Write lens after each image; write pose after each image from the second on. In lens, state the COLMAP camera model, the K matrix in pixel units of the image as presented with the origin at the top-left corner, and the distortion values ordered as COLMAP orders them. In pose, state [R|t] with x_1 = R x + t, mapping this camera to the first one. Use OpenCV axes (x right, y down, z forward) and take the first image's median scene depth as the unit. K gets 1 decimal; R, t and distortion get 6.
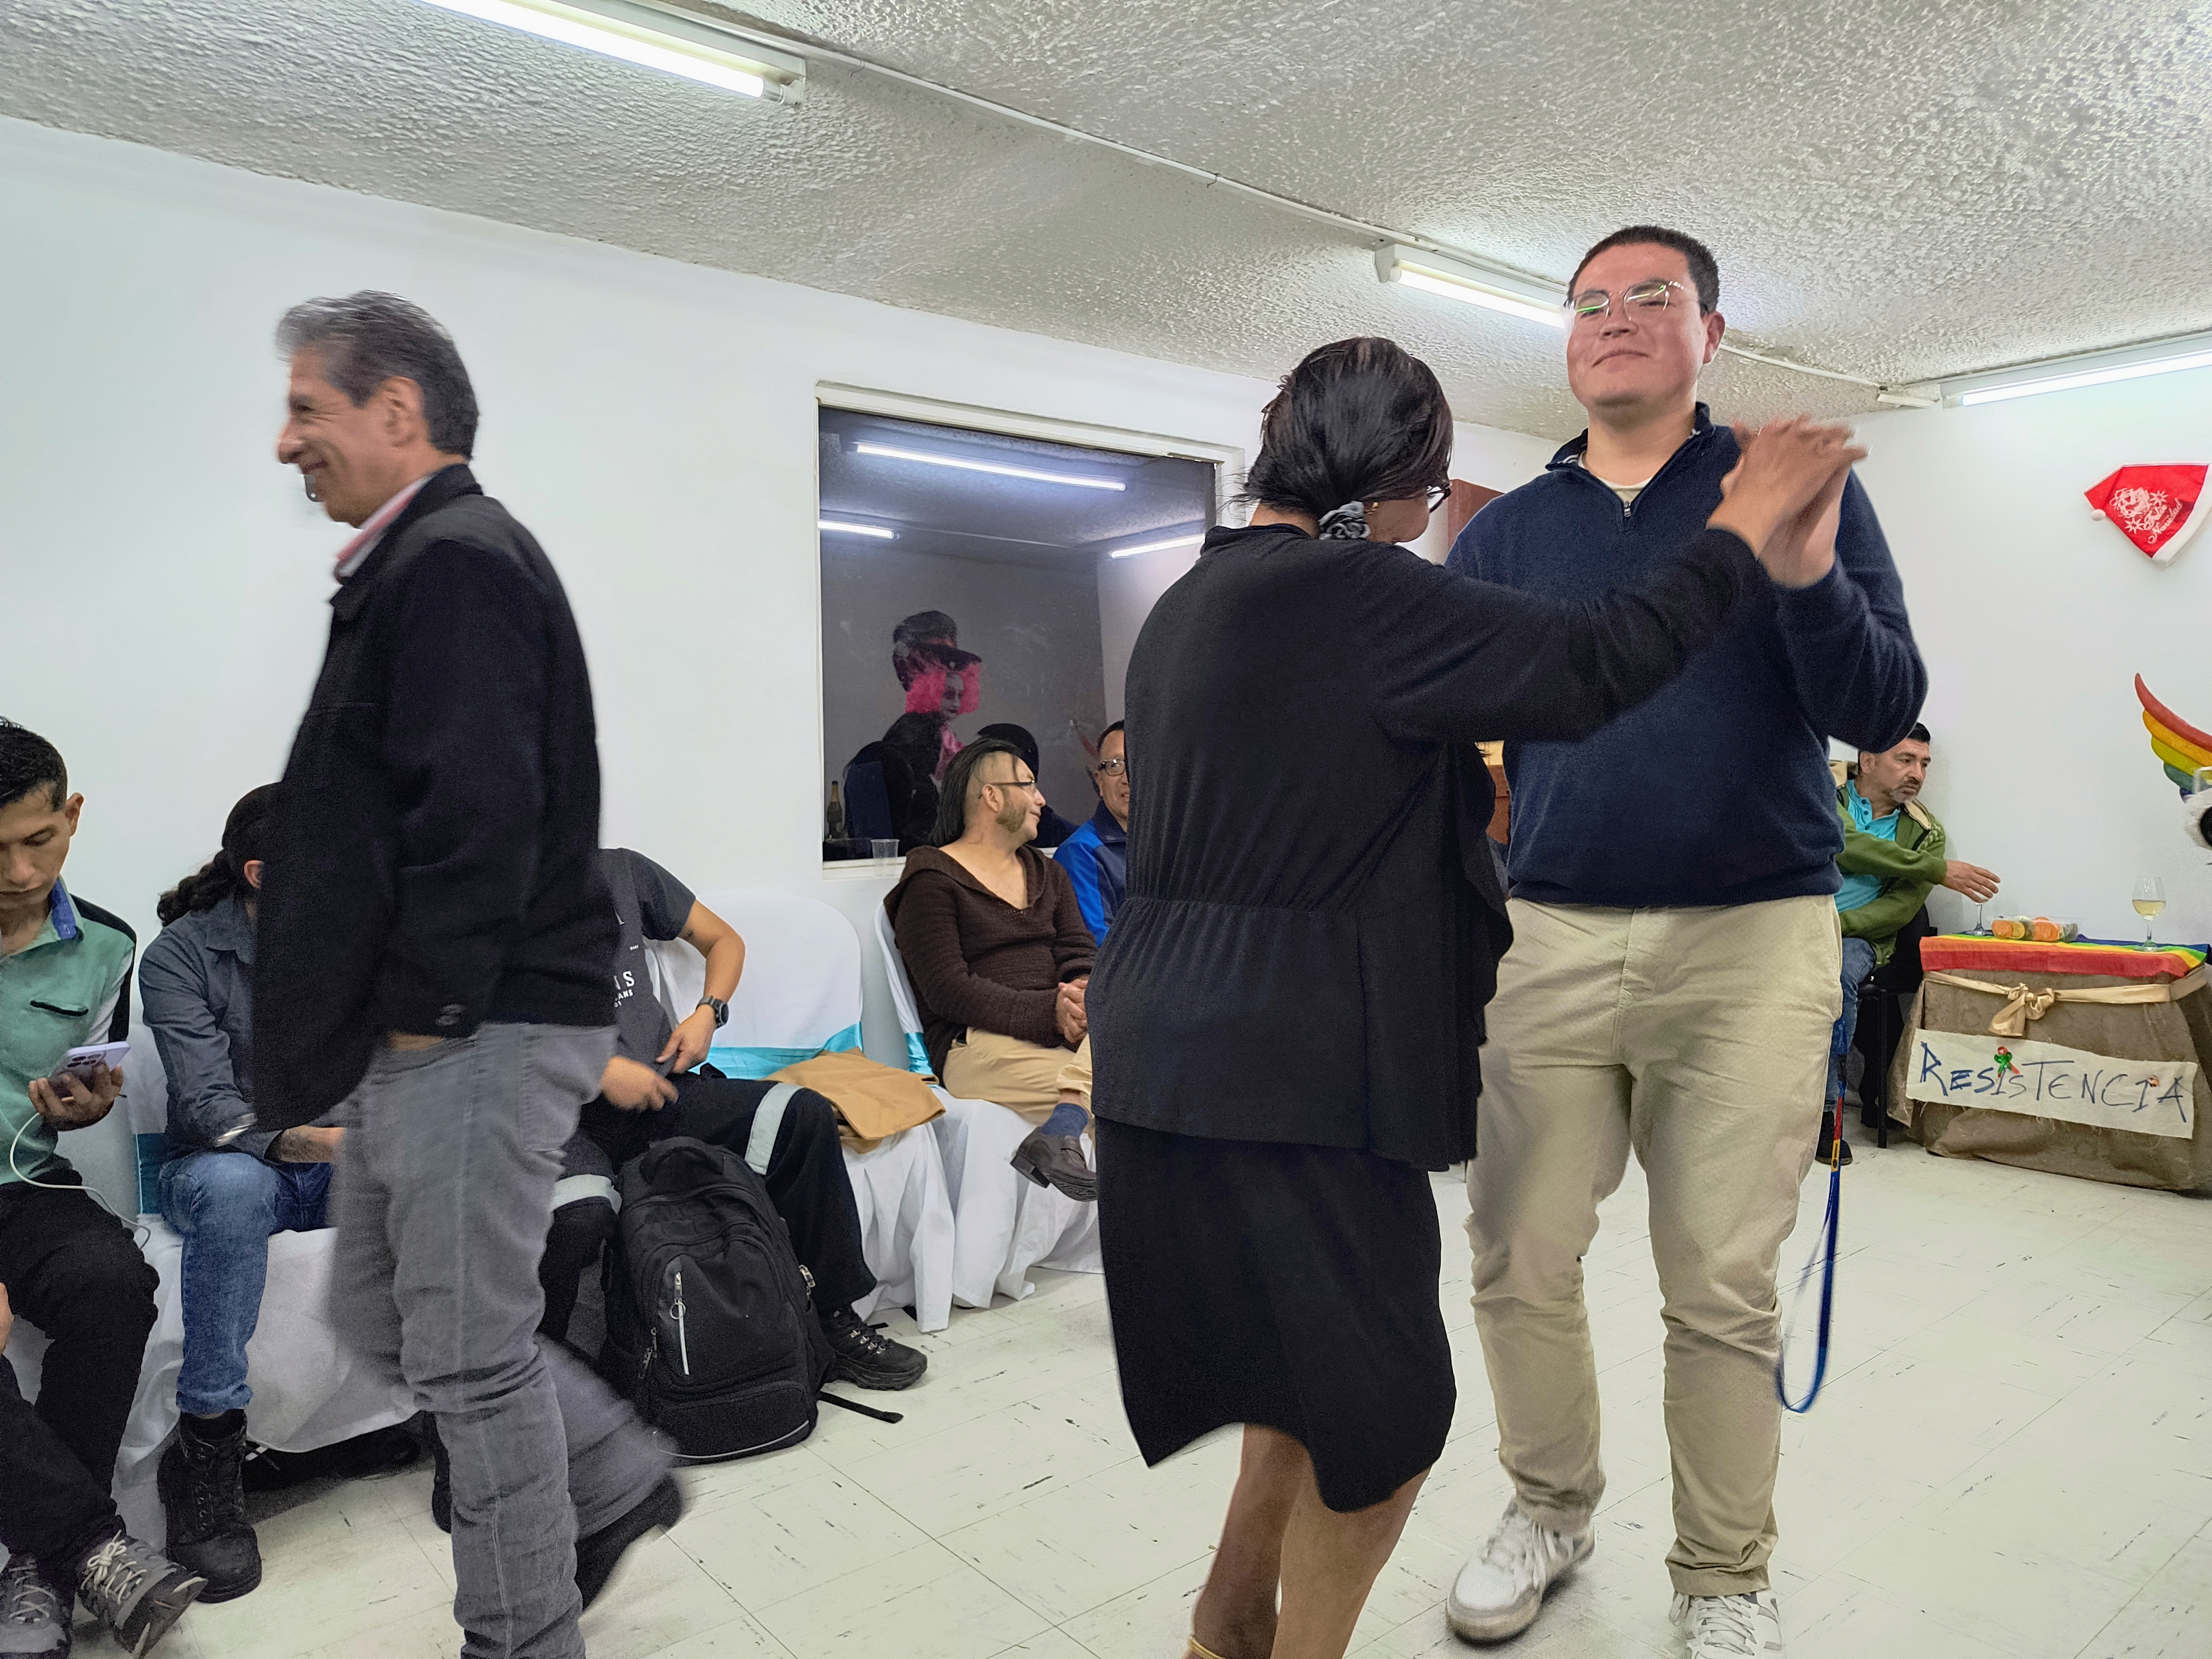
lens RADIAL K [[1546.3, 0, 1096.5], [0, 1546.3, 831.8], [0, 0, 1]] dist [0.008907, -0.000388]
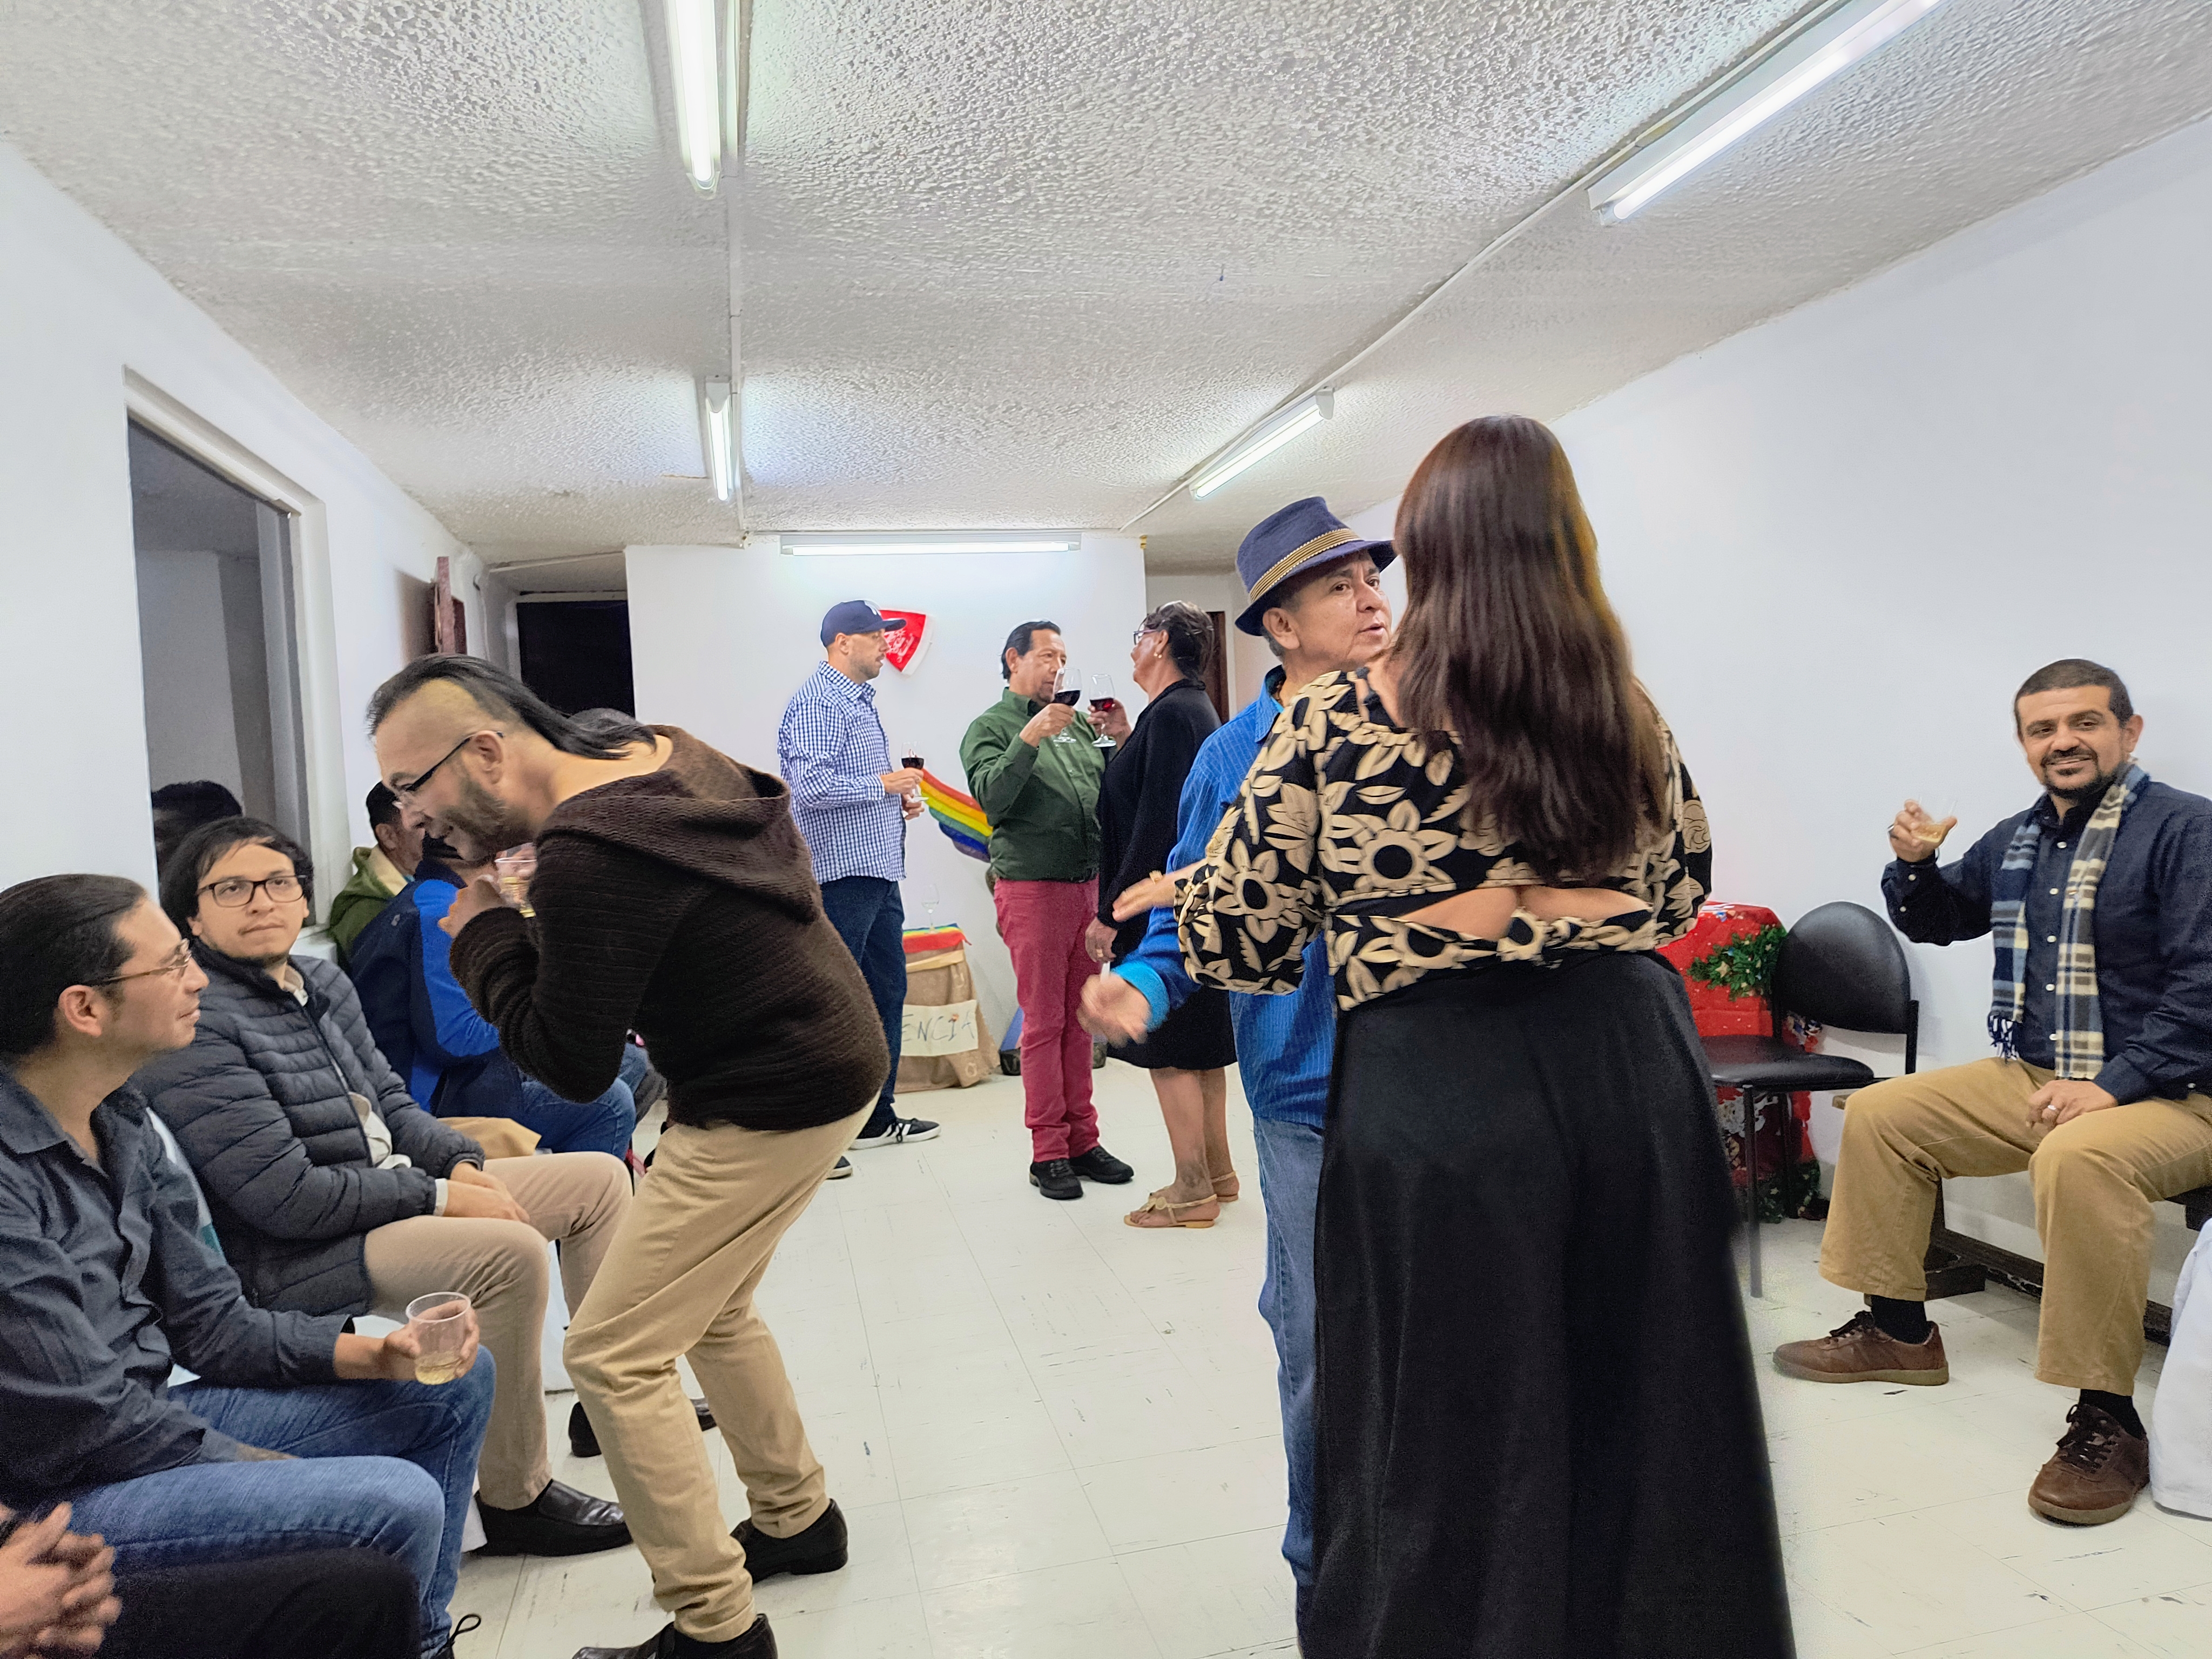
lens RADIAL K [[1470.7, 0, 1116.0], [0, 1470.7, 837.0], [0, 0, 1]] dist [-0.000083, -0.004603]
pose [[0.426965, -0.048860, 0.902947, -0.658876], [0.084439, 0.996331, 0.013986, -0.022430], [-0.900317, 0.070272, 0.429523, 0.257307]]
